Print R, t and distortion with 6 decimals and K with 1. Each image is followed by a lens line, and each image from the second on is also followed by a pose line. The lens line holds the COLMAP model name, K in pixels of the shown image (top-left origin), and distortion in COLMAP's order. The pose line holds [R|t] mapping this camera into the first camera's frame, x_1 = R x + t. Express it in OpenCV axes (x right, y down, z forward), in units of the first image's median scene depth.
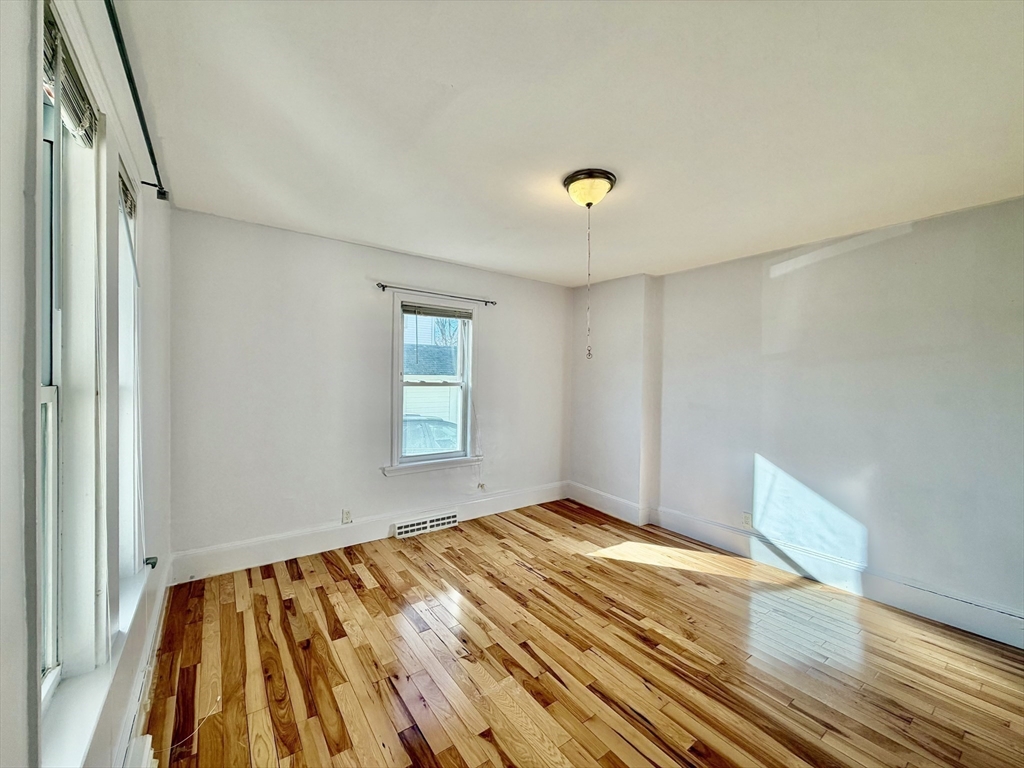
lens RADIAL K [[407.6, 0, 509.6], [0, 407.6, 381.1], [0, 0, 1]] dist [0.000927, -0.000231]
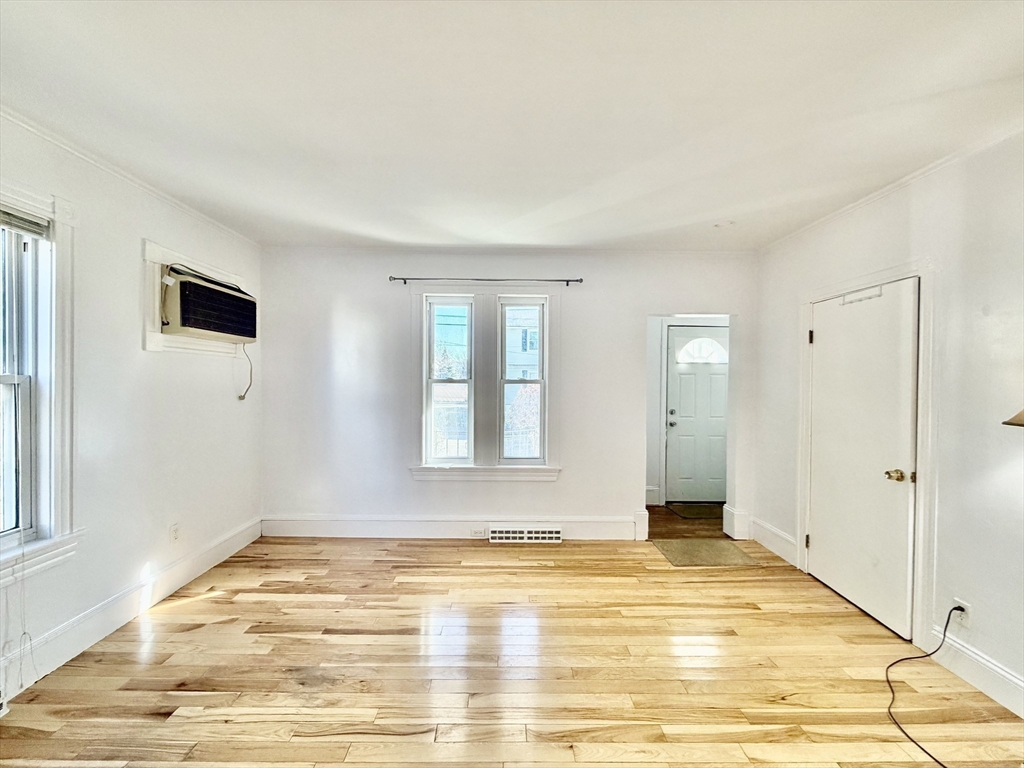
lens RADIAL K [[407.6, 0, 508.7], [0, 407.6, 382.3], [0, 0, 1]] dist [0.000927, -0.000231]
pose [[0.567166, 0.009998, 0.823542, -0.197412], [-0.015829, 0.999874, -0.001238, 0.000744], [-0.823451, -0.012333, 0.567253, 0.360694]]
